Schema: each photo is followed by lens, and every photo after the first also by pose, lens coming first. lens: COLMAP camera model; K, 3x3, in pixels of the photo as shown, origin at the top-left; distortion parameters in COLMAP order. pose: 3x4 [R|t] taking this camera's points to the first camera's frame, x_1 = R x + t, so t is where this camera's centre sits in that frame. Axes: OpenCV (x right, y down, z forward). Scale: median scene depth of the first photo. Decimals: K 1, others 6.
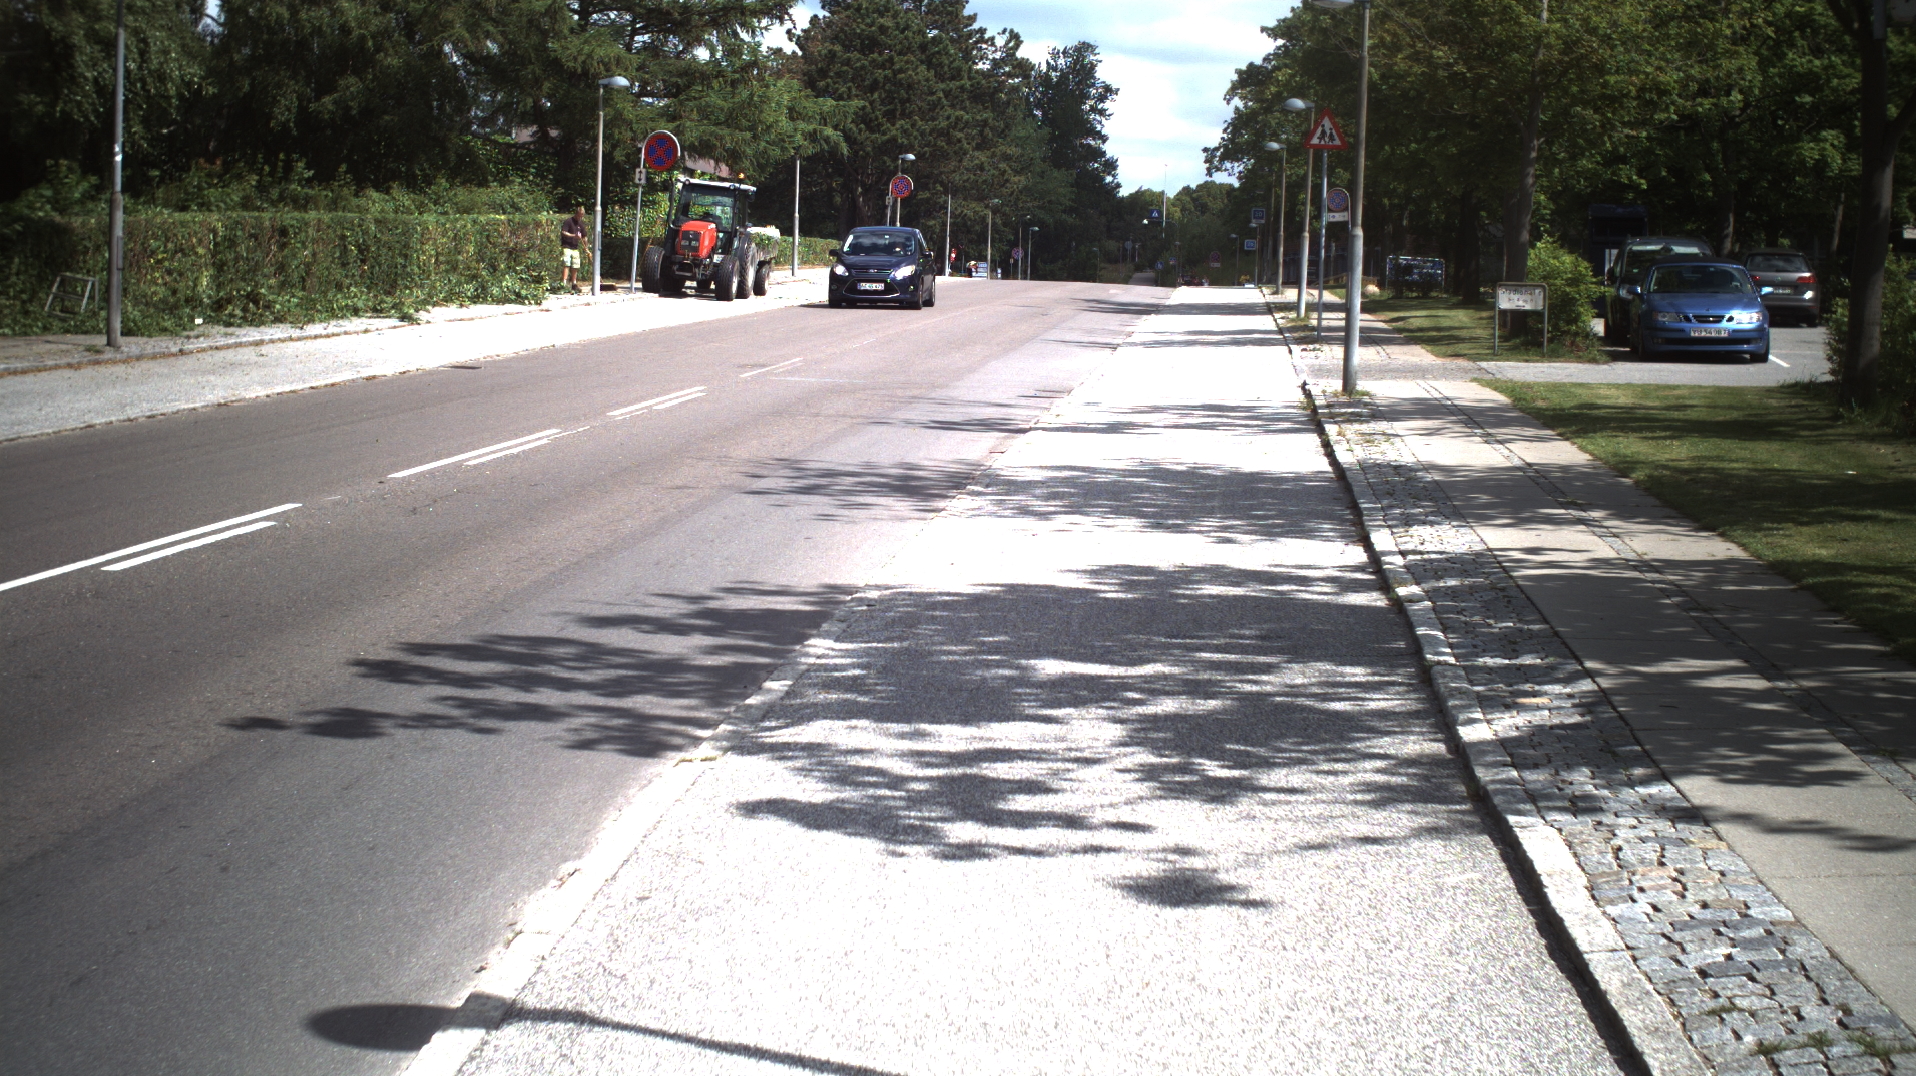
lens RADIAL K [[3447.5, 0, 958.0], [0, 3447.5, 538.0], [0, 0, 1]] dist [-0.296405, 0.377104]
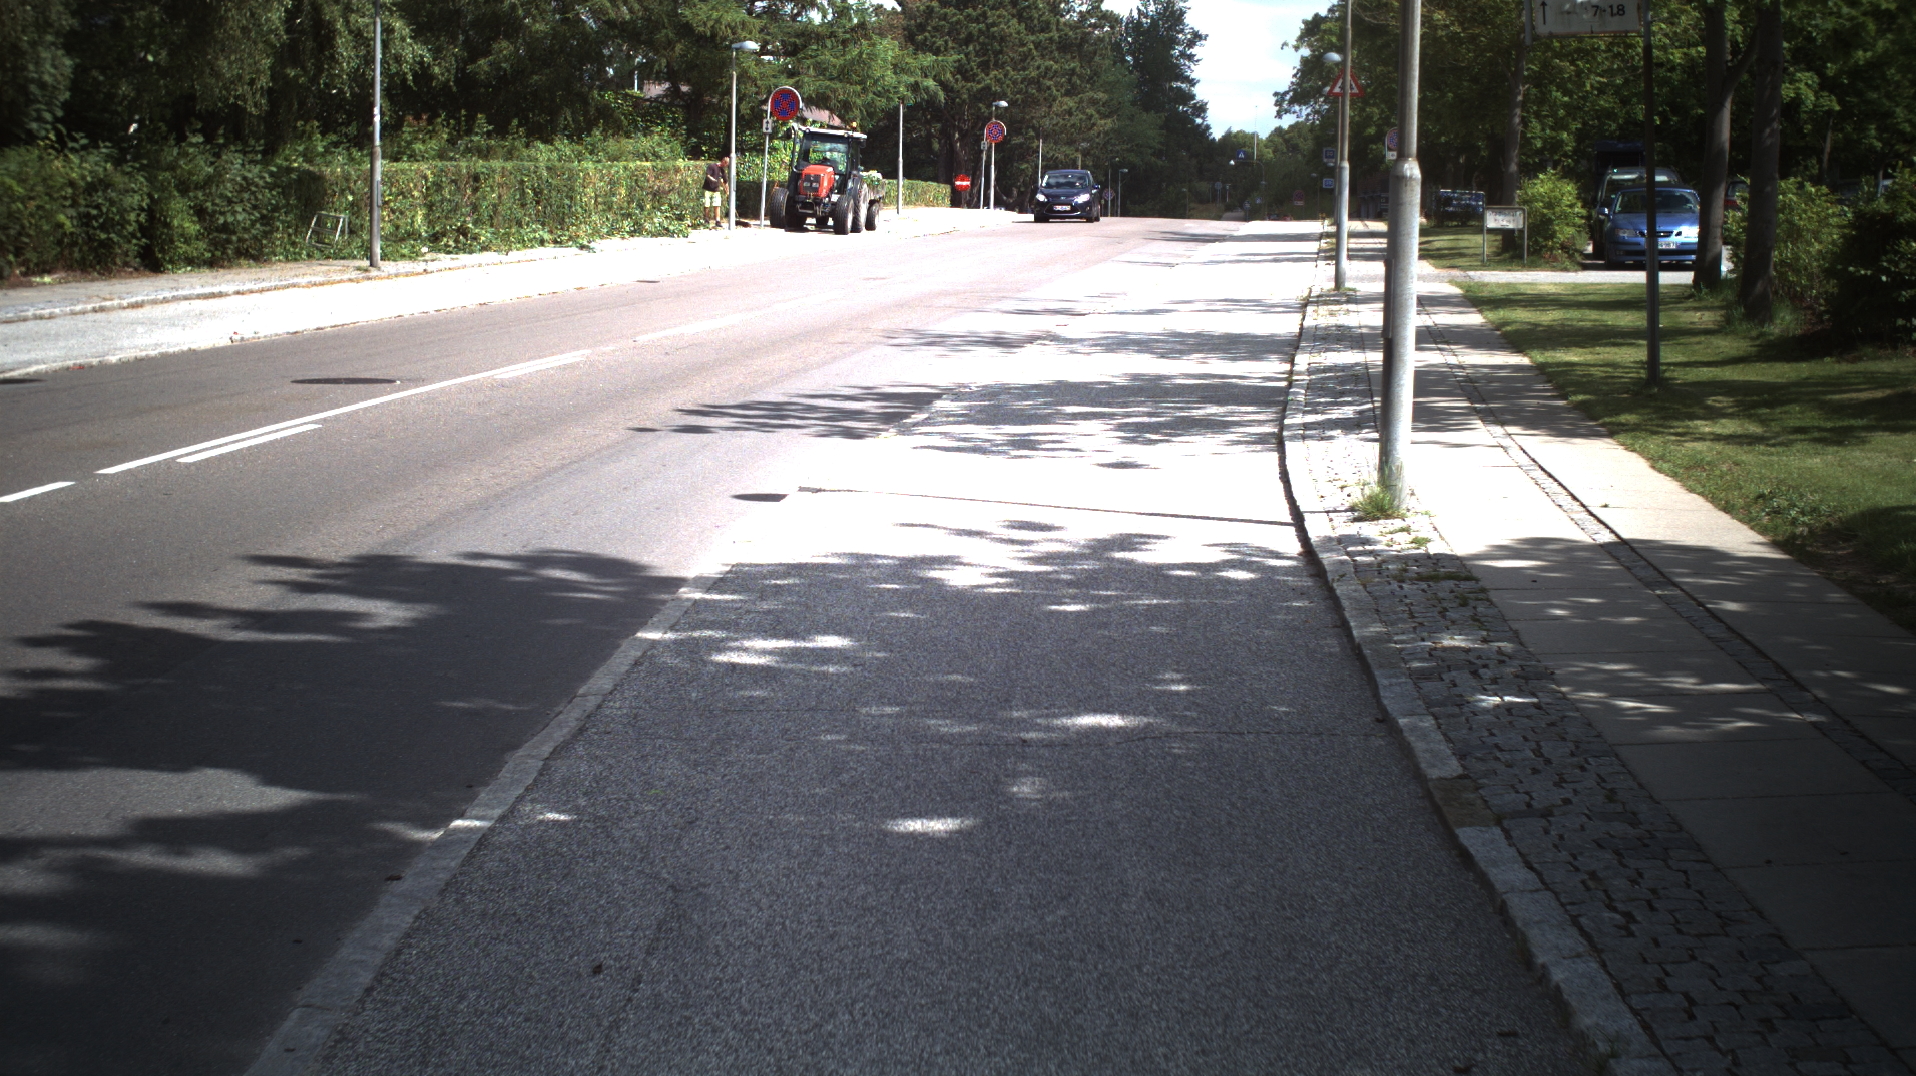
lens RADIAL K [[3447.5, 0, 958.0], [0, 3447.5, 538.0], [0, 0, 1]] dist [-0.296405, 0.377104]
pose [[0.999511, -0.011218, -0.029202, 0.002992], [0.011686, 0.999805, 0.015922, 0.012940], [0.029017, -0.016255, 0.999447, -0.131461]]
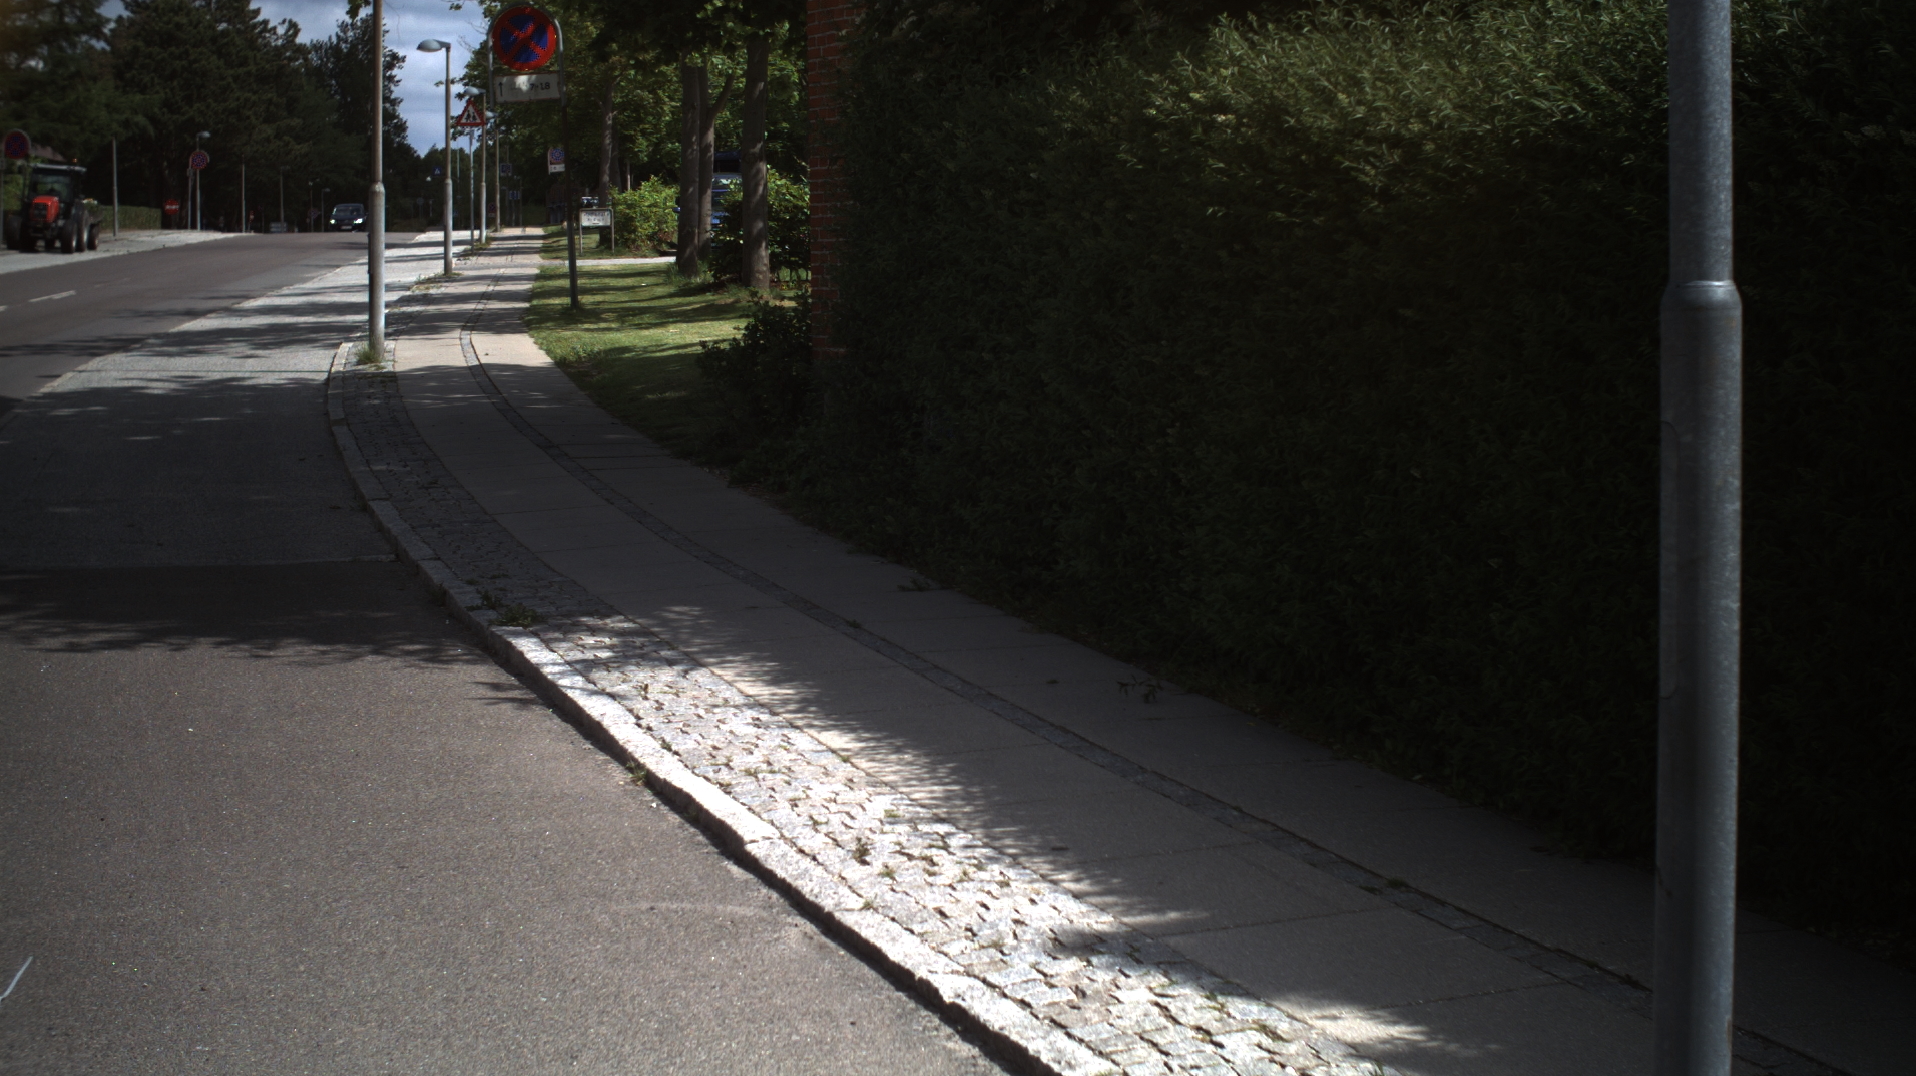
lens RADIAL K [[3447.5, 0, 958.0], [0, 3447.5, 538.0], [0, 0, 1]] dist [-0.296405, 0.377104]
pose [[0.979549, -0.056661, 0.193060, 0.011095], [0.053788, 0.998350, 0.020092, 0.031065], [-0.193880, -0.009296, 0.980981, -0.331520]]
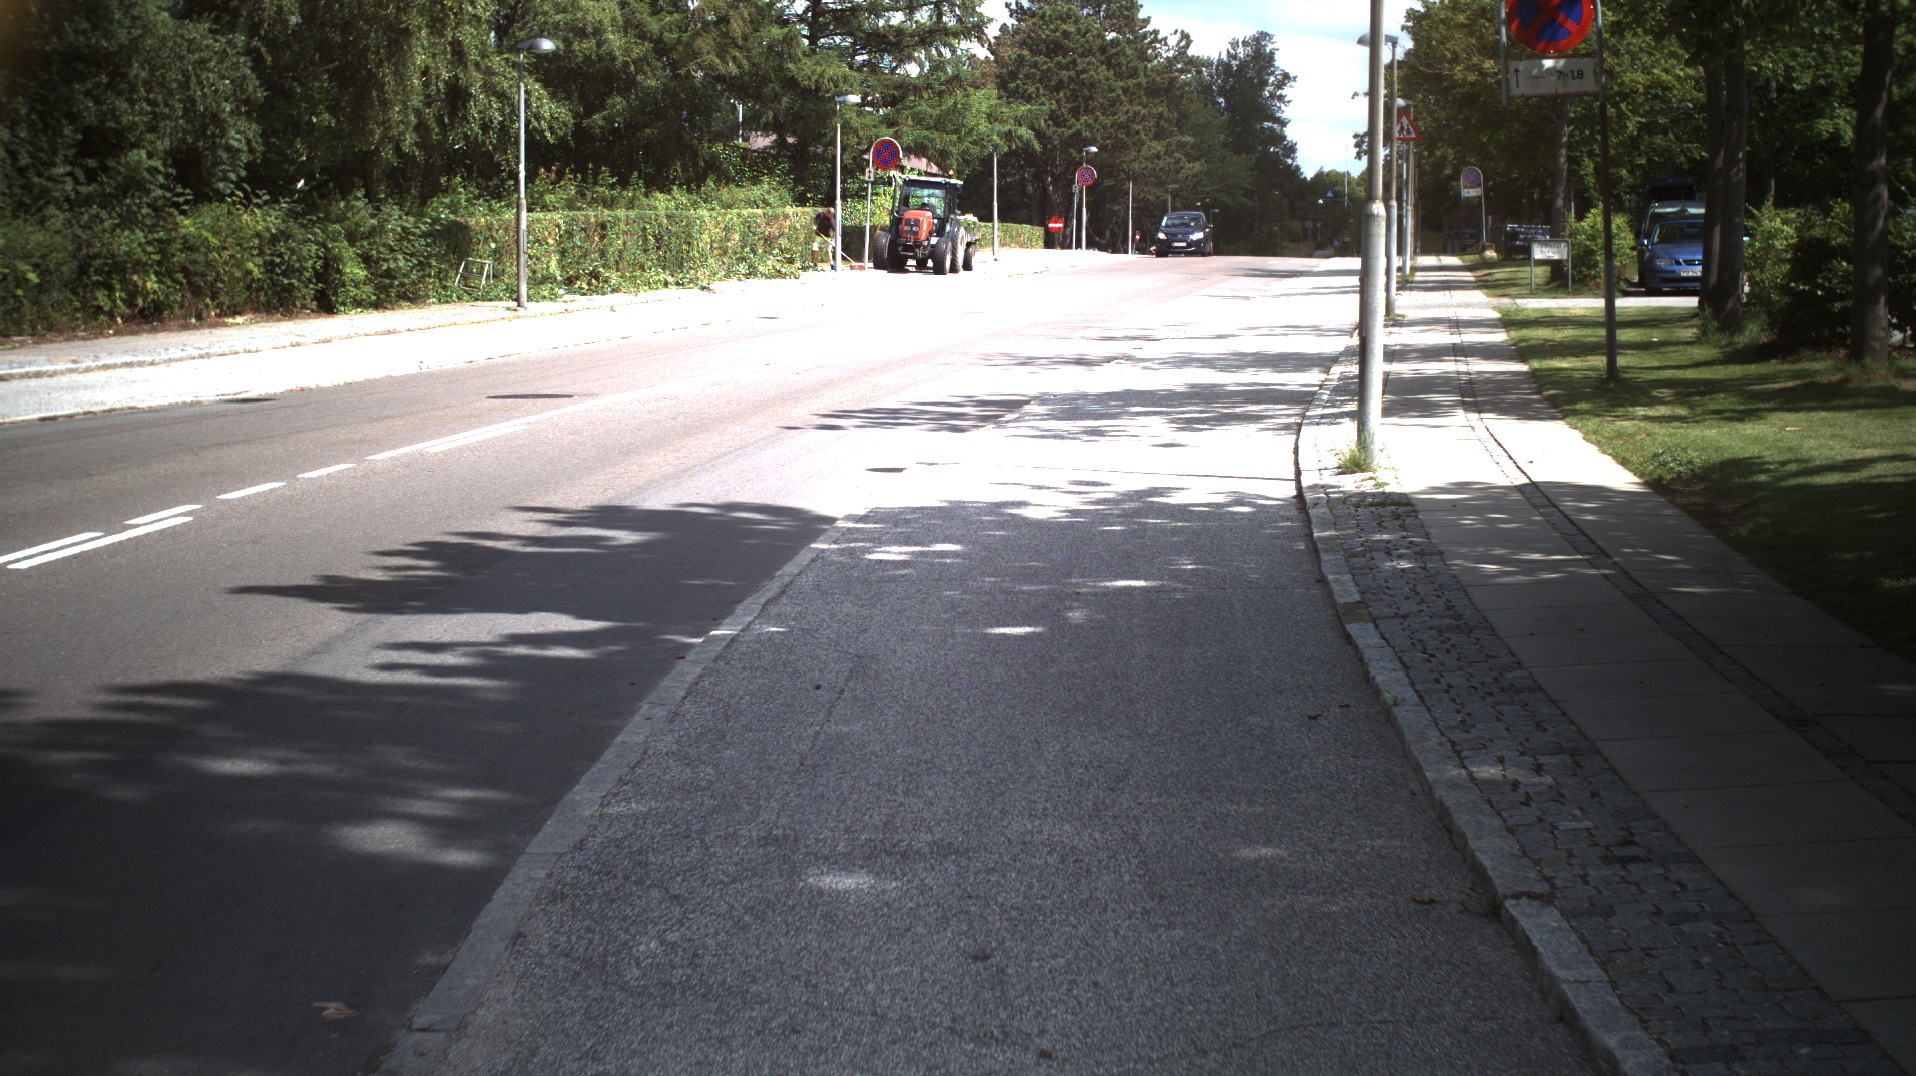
lens RADIAL K [[3447.5, 0, 958.0], [0, 3447.5, 538.0], [0, 0, 1]] dist [-0.296405, 0.377104]
pose [[0.998029, -0.024097, -0.057952, 0.006216], [0.024309, 0.999700, 0.002956, 0.018830], [0.057863, -0.004359, 0.998315, -0.197612]]
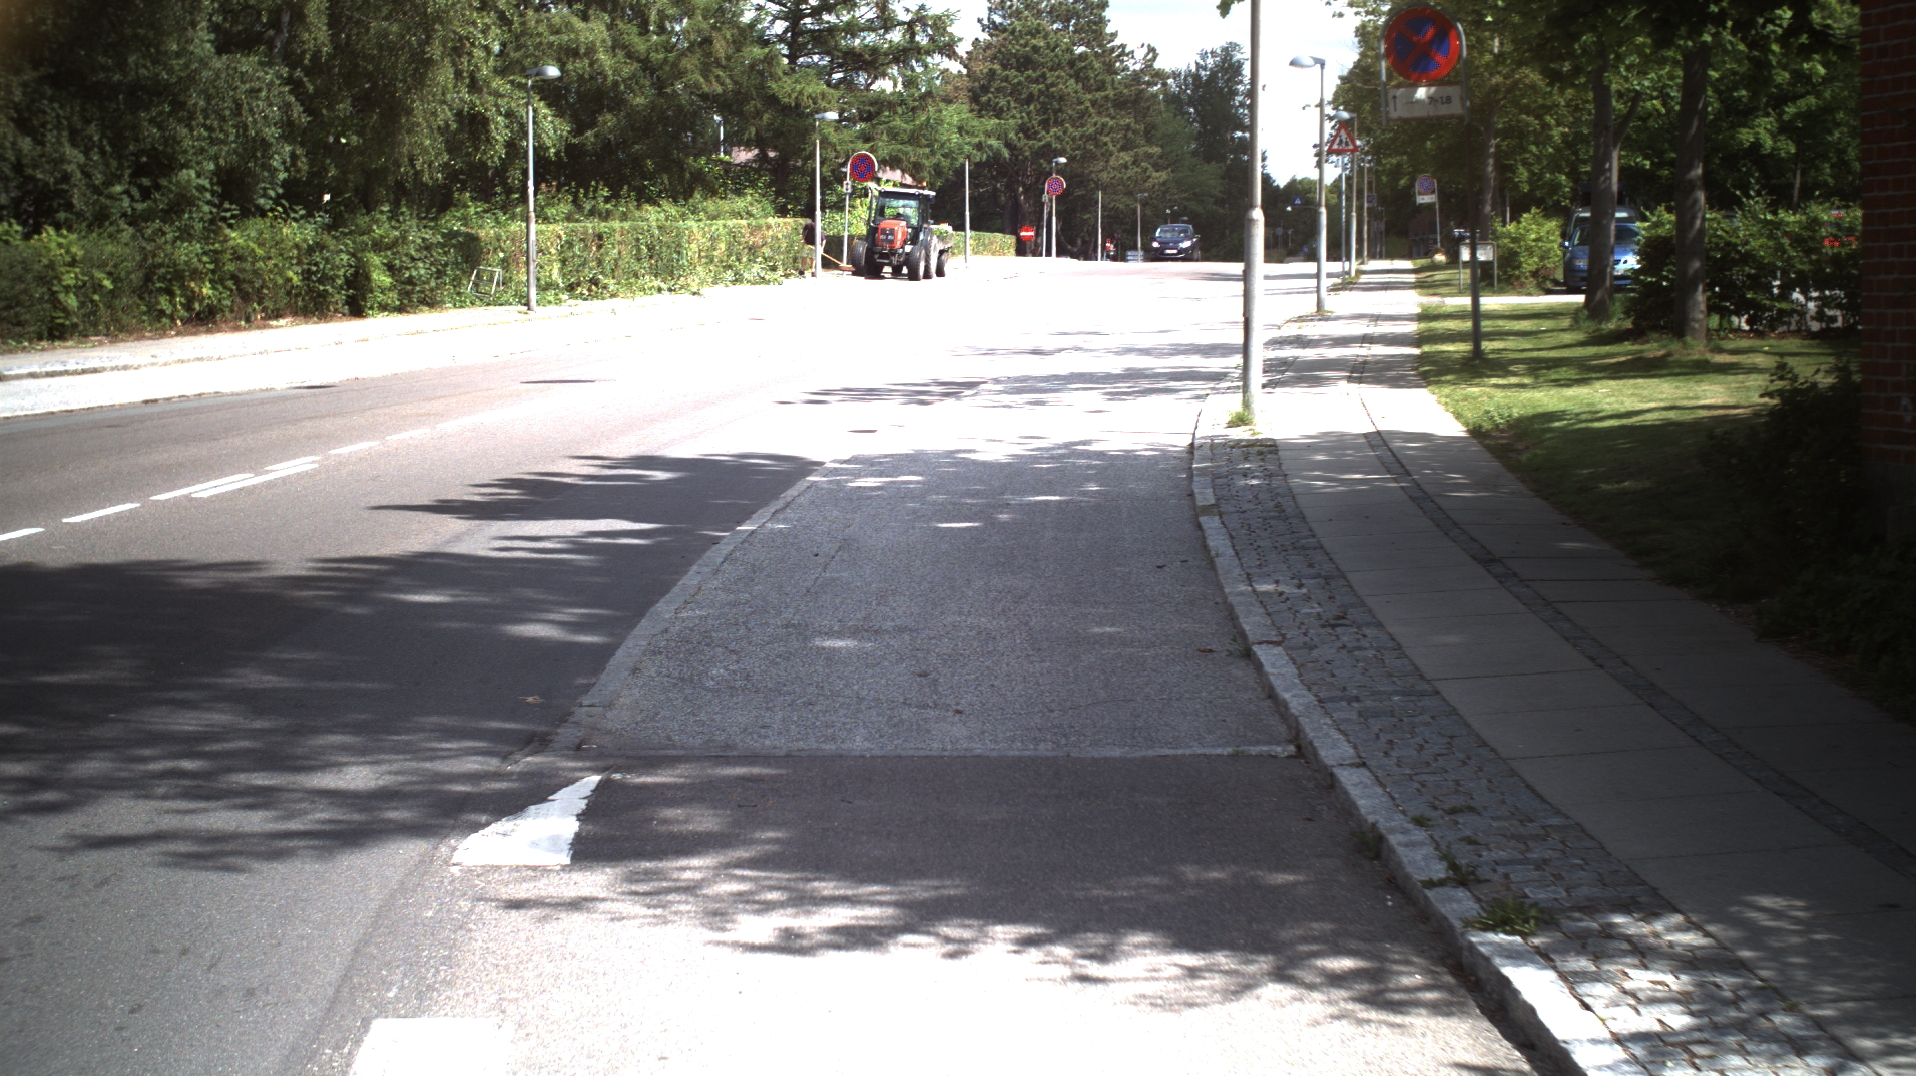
lens RADIAL K [[3447.5, 0, 958.0], [0, 3447.5, 538.0], [0, 0, 1]] dist [-0.296405, 0.377104]
pose [[0.998141, -0.031912, -0.051915, 0.011324], [0.031969, 0.999489, 0.000254, 0.025129], [0.051881, -0.001913, 0.998651, -0.263360]]
